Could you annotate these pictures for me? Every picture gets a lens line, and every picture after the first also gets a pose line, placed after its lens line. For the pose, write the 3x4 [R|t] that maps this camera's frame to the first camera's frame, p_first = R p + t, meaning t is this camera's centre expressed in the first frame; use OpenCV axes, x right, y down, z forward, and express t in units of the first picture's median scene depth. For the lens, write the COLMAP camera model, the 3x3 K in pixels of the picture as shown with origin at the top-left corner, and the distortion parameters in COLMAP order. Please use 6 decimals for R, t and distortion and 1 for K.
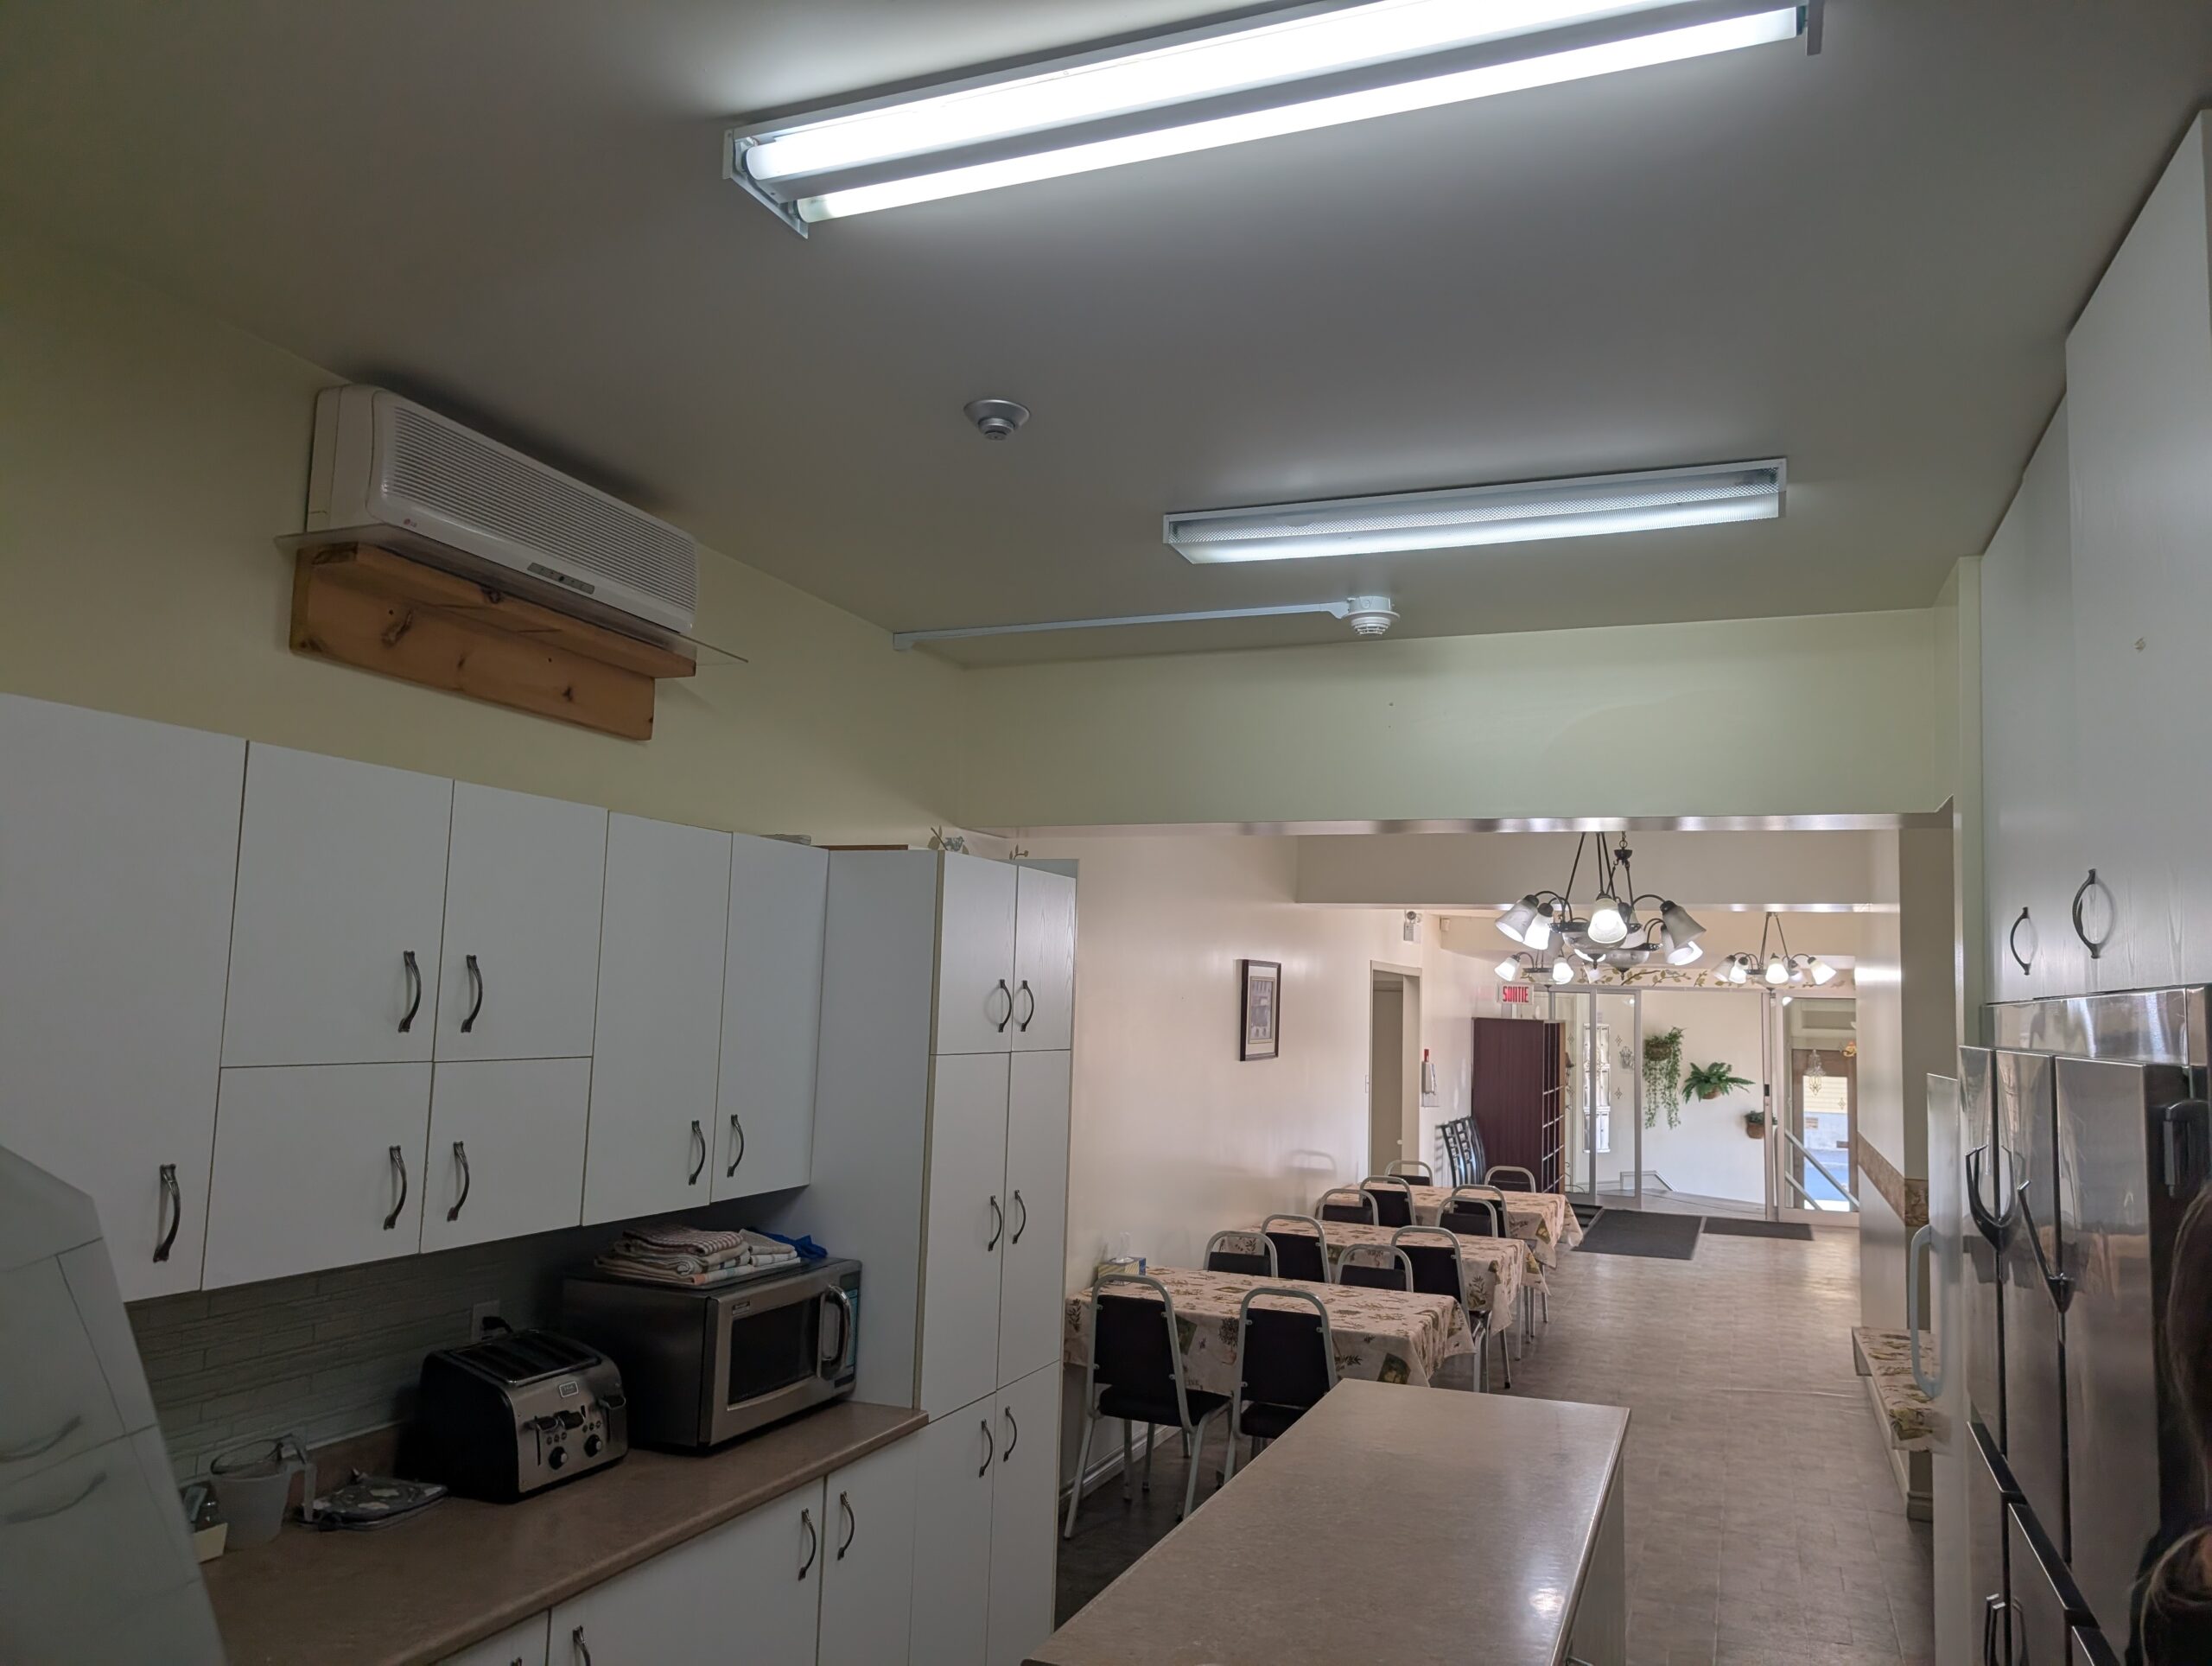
lens RADIAL K [[1548.5, 0, 1106.0], [0, 1548.5, 833.0], [0, 0, 1]] dist [0.047445, -0.150435]
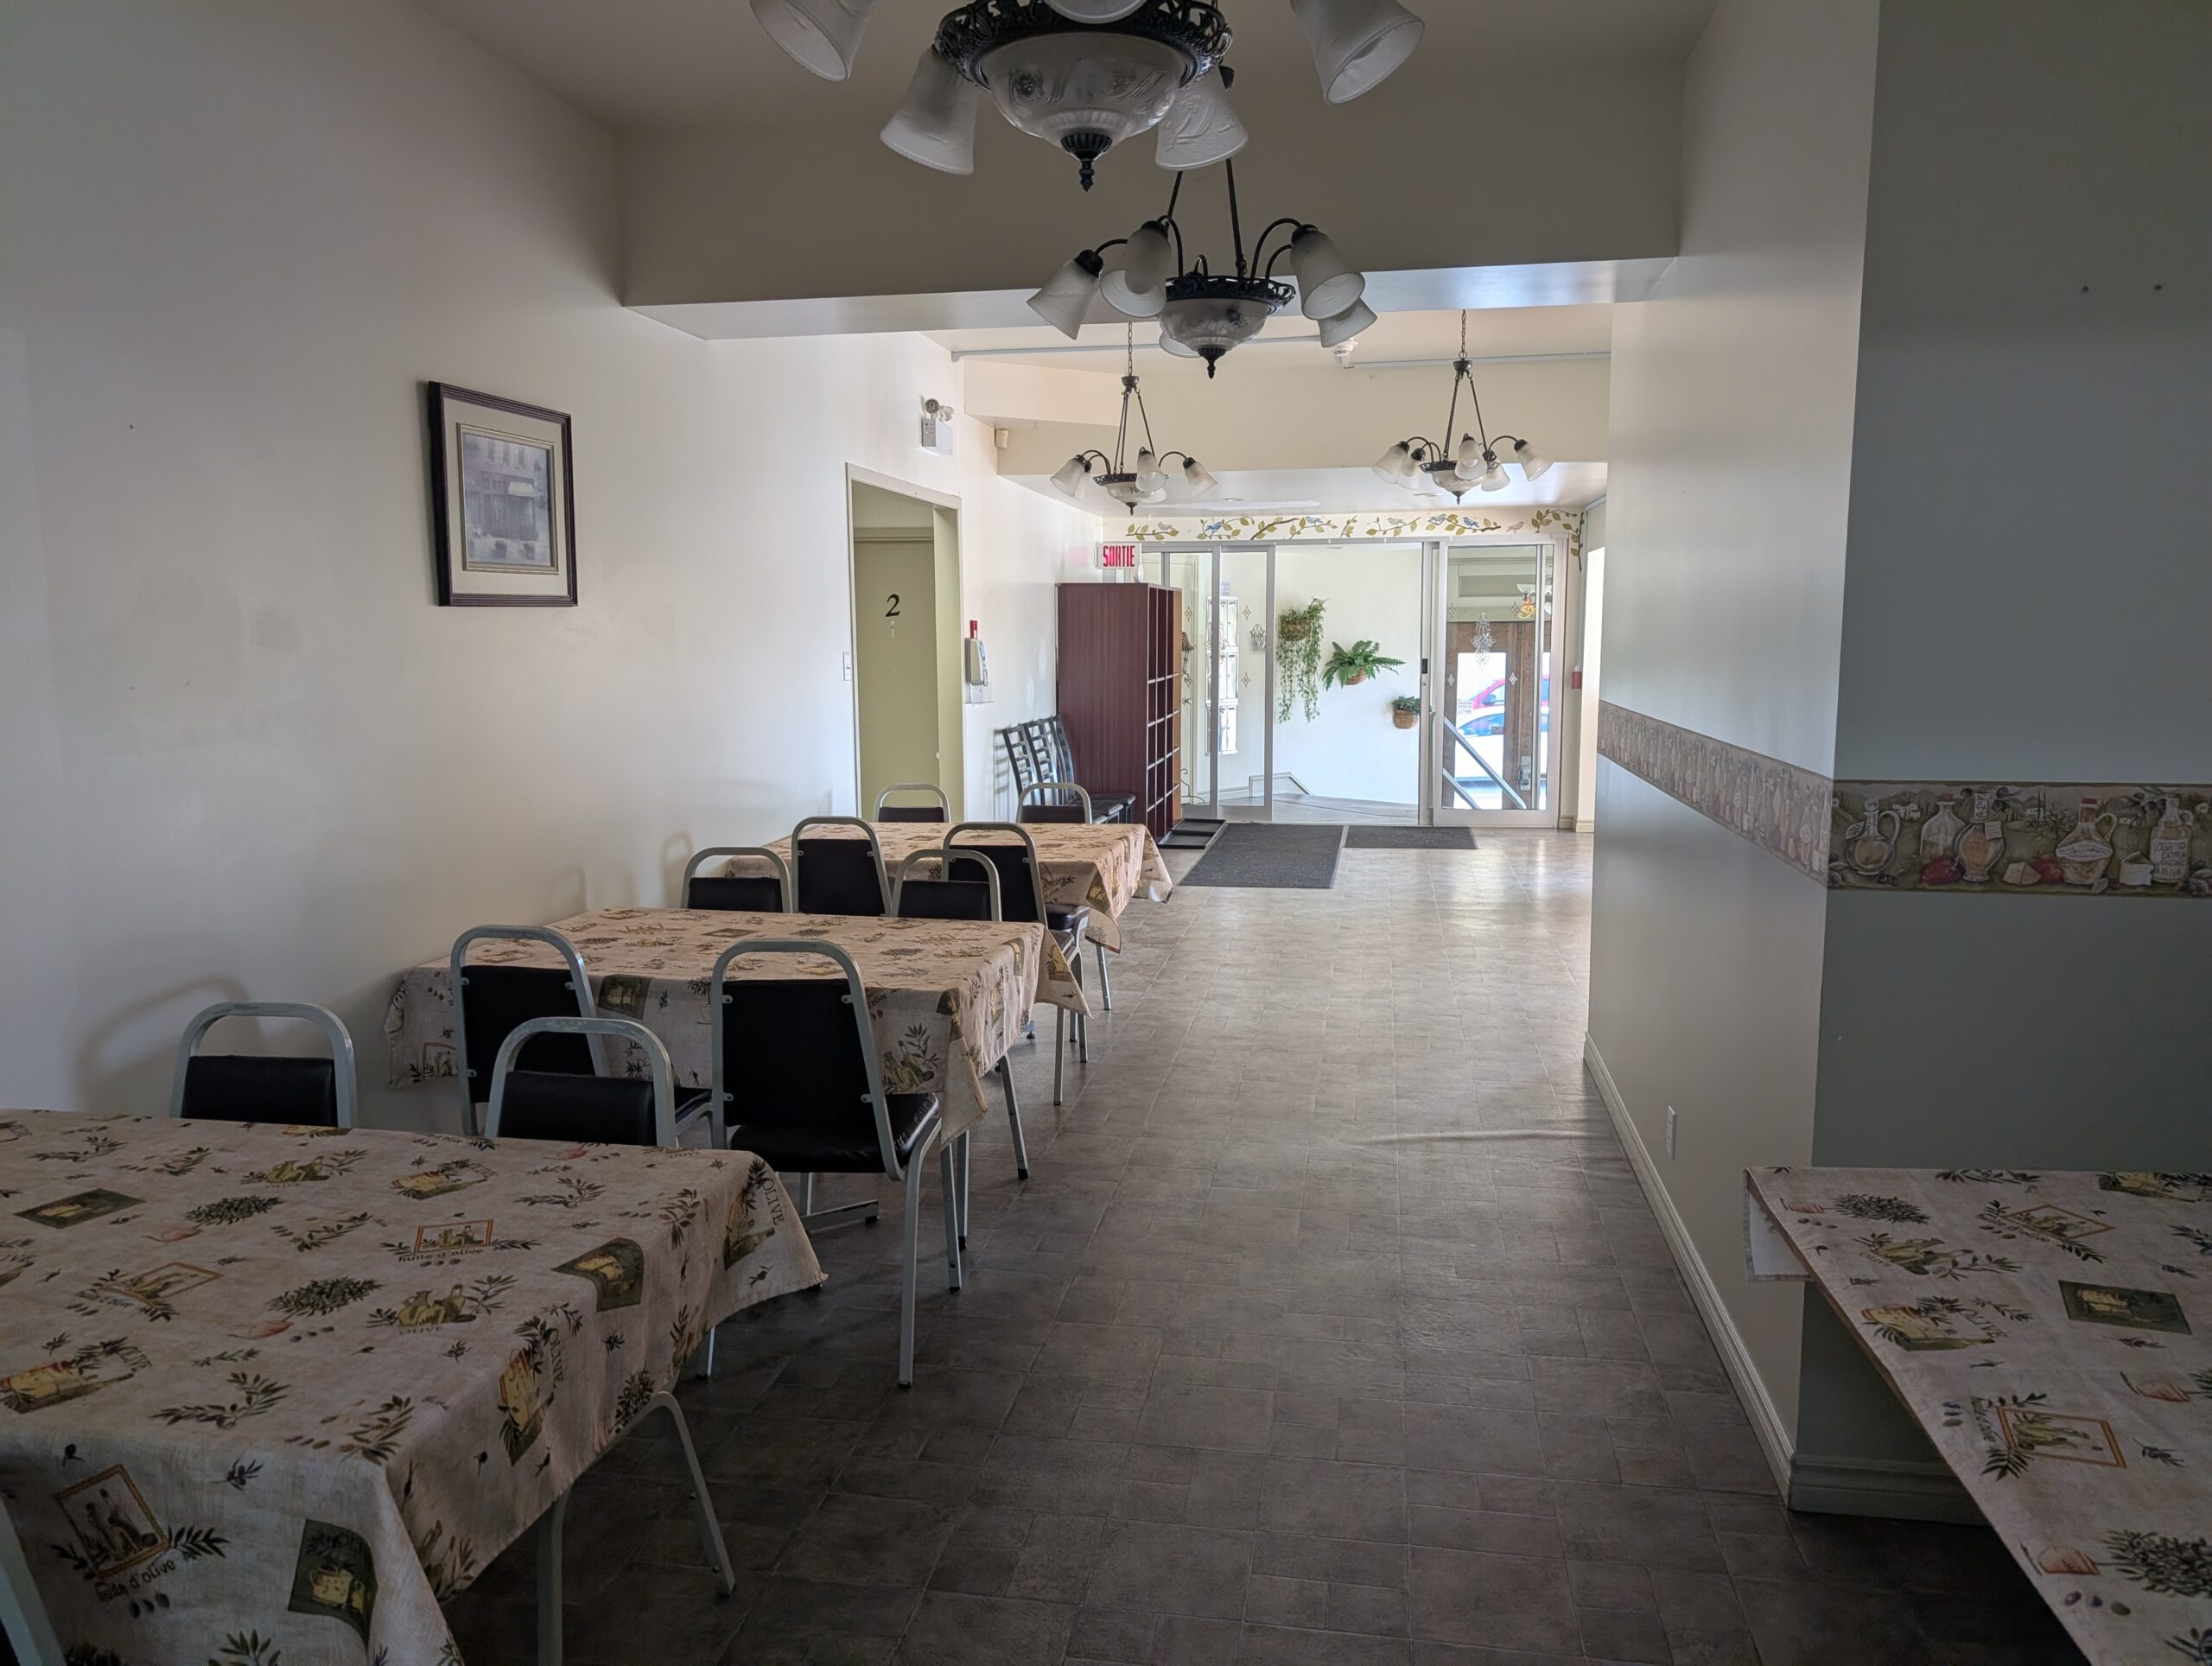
lens RADIAL K [[1548.5, 0, 1106.0], [0, 1548.5, 833.0], [0, 0, 1]] dist [0.047445, -0.150435]
pose [[0.976020, -0.063844, 0.208107, 0.095213], [0.012031, 0.970382, 0.241276, 0.054384], [-0.217348, -0.232987, 0.947880, 0.261473]]
